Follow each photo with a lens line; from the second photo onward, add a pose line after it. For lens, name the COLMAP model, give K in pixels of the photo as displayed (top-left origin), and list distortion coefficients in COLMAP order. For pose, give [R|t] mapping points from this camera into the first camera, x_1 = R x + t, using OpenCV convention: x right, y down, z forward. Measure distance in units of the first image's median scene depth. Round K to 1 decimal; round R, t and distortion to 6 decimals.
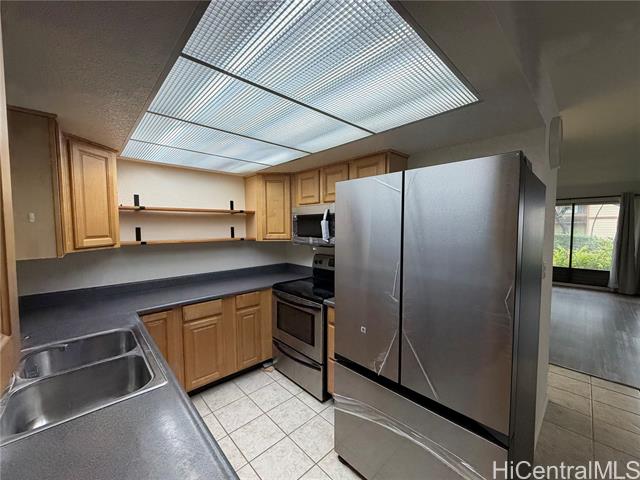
lens RADIAL K [[254.3, 0, 320.0], [0, 254.3, 240.0], [0, 0, 1]] dist [-0.000234, -0.000176]
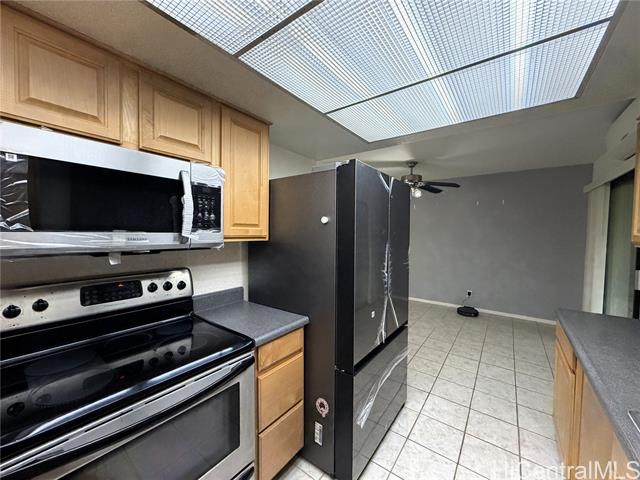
lens RADIAL K [[254.3, 0, 320.0], [0, 254.3, 240.0], [0, 0, 1]] dist [-0.000234, -0.000176]
pose [[-0.169438, -0.033217, 0.984981, -0.520887], [0.047786, 0.997979, 0.041875, 0.000013], [-0.984382, 0.054163, -0.167509, 0.882861]]
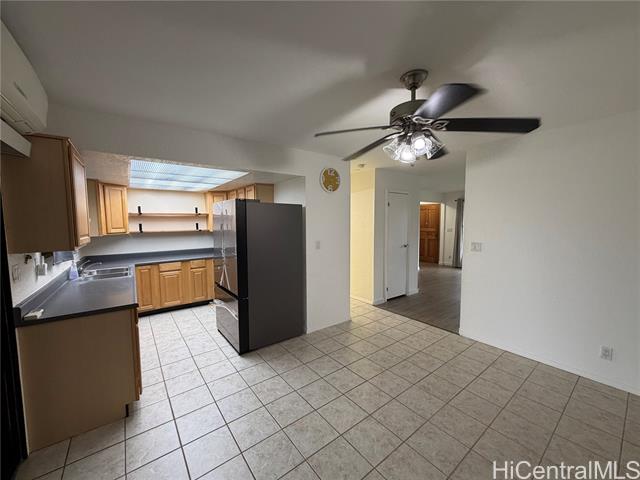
lens RADIAL K [[254.3, 0, 320.0], [0, 254.3, 240.0], [0, 0, 1]] dist [-0.000234, -0.000176]
pose [[0.994212, 0.003055, -0.107389, 0.859379], [-0.000692, 0.999757, 0.022035, 0.030965], [0.107430, -0.021833, 0.993973, -0.773098]]
